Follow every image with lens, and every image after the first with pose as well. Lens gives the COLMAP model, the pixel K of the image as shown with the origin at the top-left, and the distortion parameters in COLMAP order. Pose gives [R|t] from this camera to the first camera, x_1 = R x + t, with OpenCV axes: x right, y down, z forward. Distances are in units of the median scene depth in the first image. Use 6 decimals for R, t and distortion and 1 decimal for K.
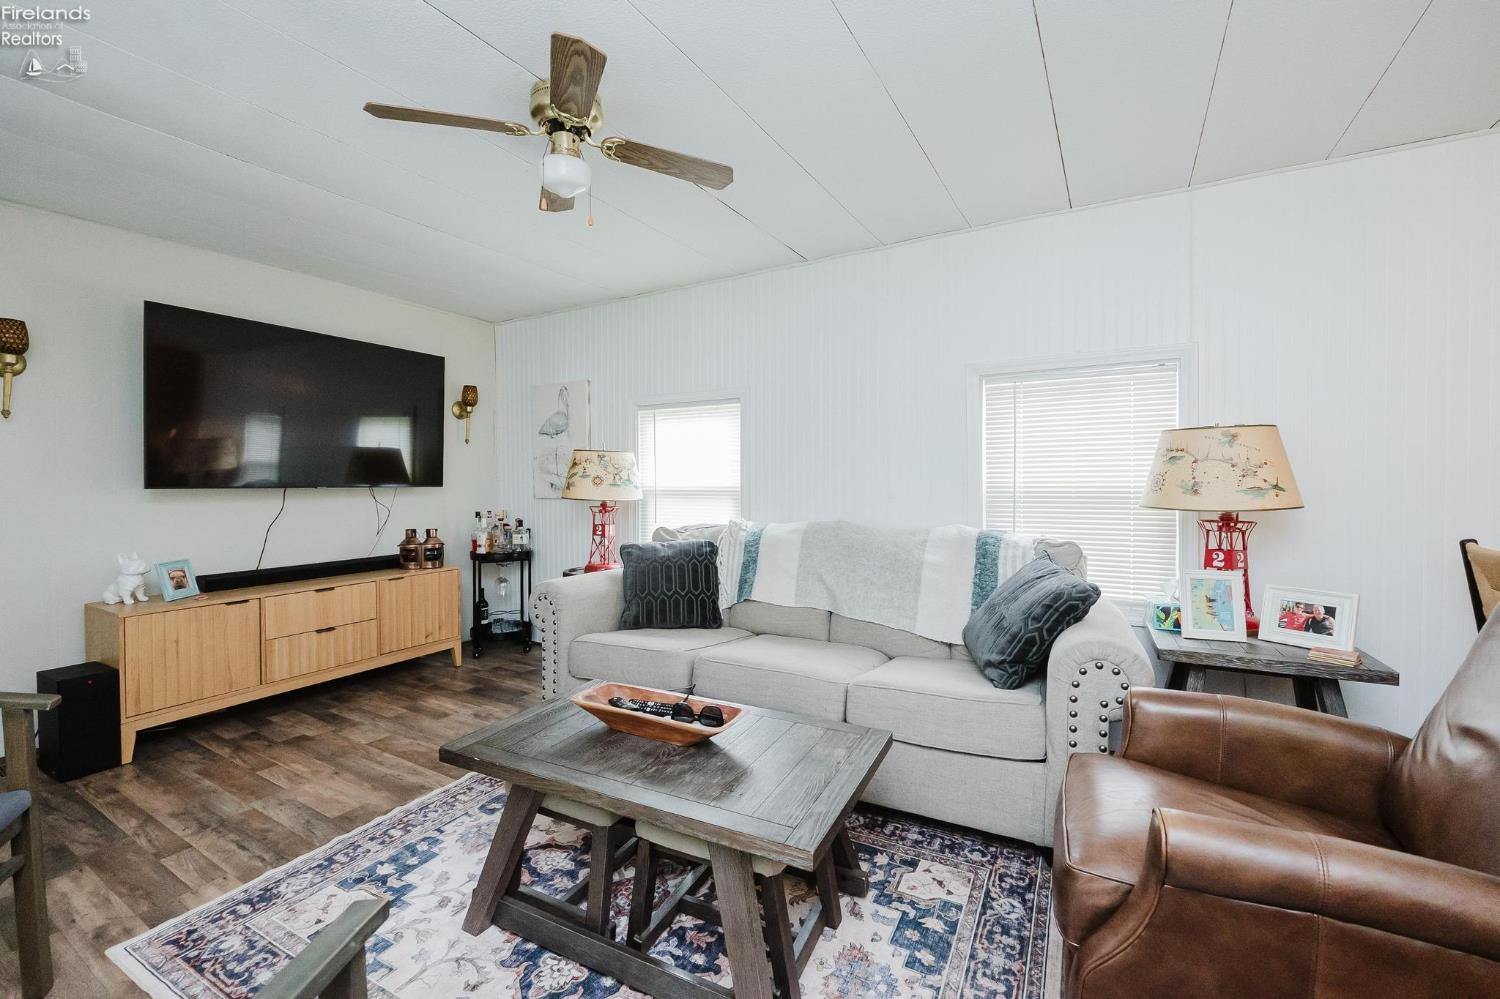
lens RADIAL K [[659.3, 0, 732.3], [0, 659.3, 502.7], [0, 0, 1]] dist [0.004273, -0.001512]
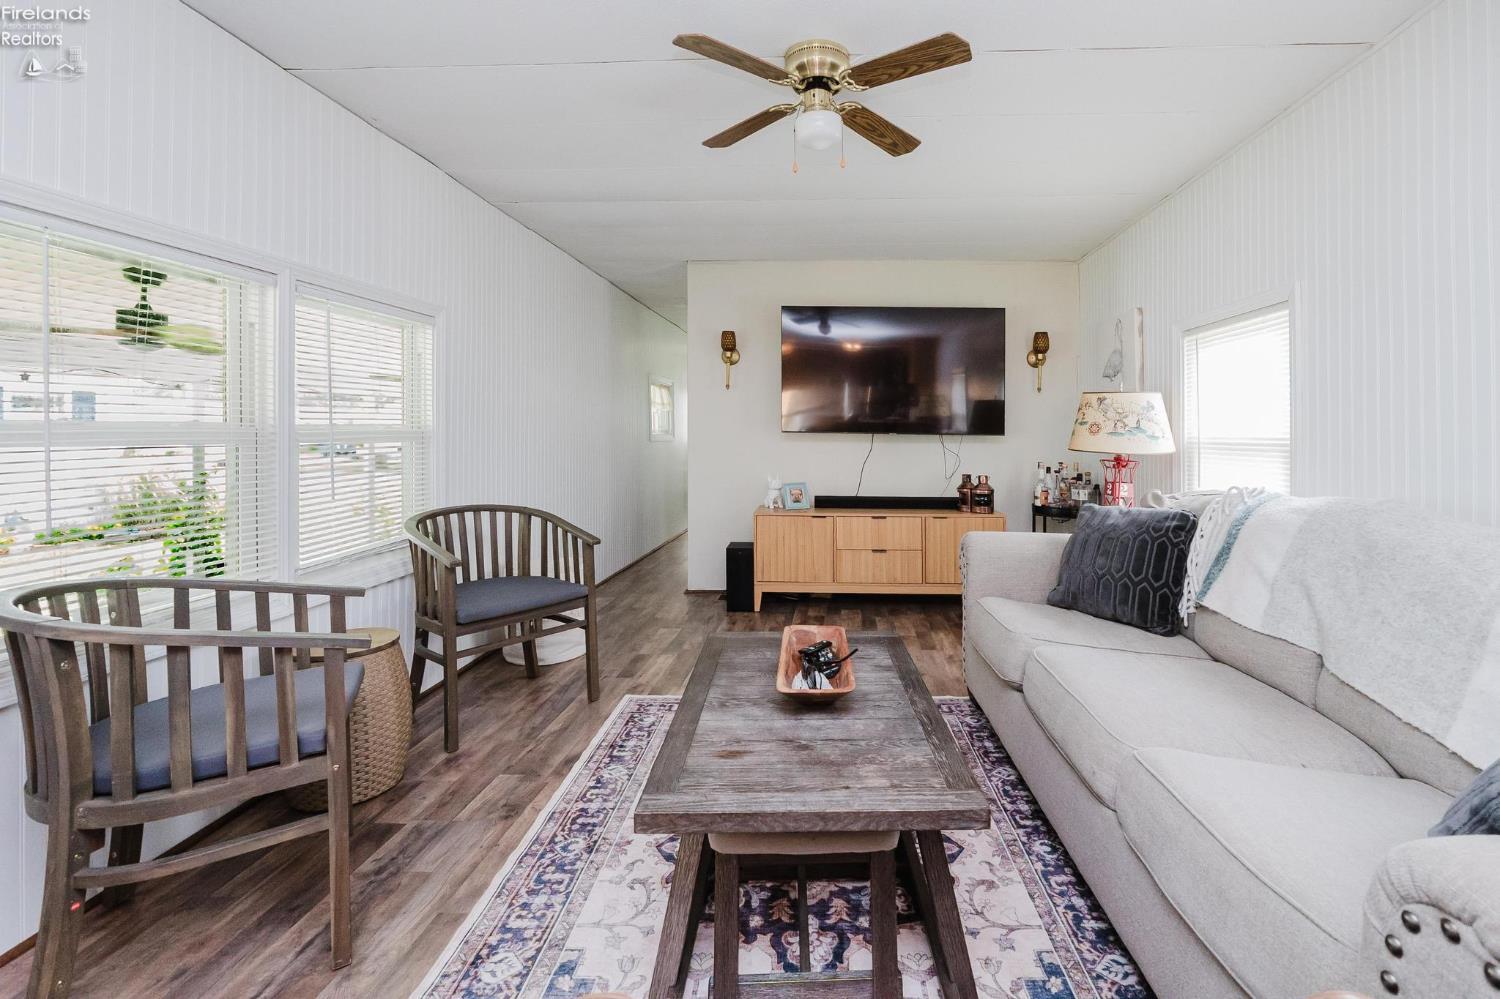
lens RADIAL K [[659.3, 0, 783.6], [0, 659.3, 454.2], [0, 0, 1]] dist [0.004273, -0.001512]
pose [[0.458077, 0.034731, -0.888234, 0.377830], [-0.040538, 0.999013, 0.018157, -0.000184], [0.887988, 0.027691, 0.459033, 0.277917]]
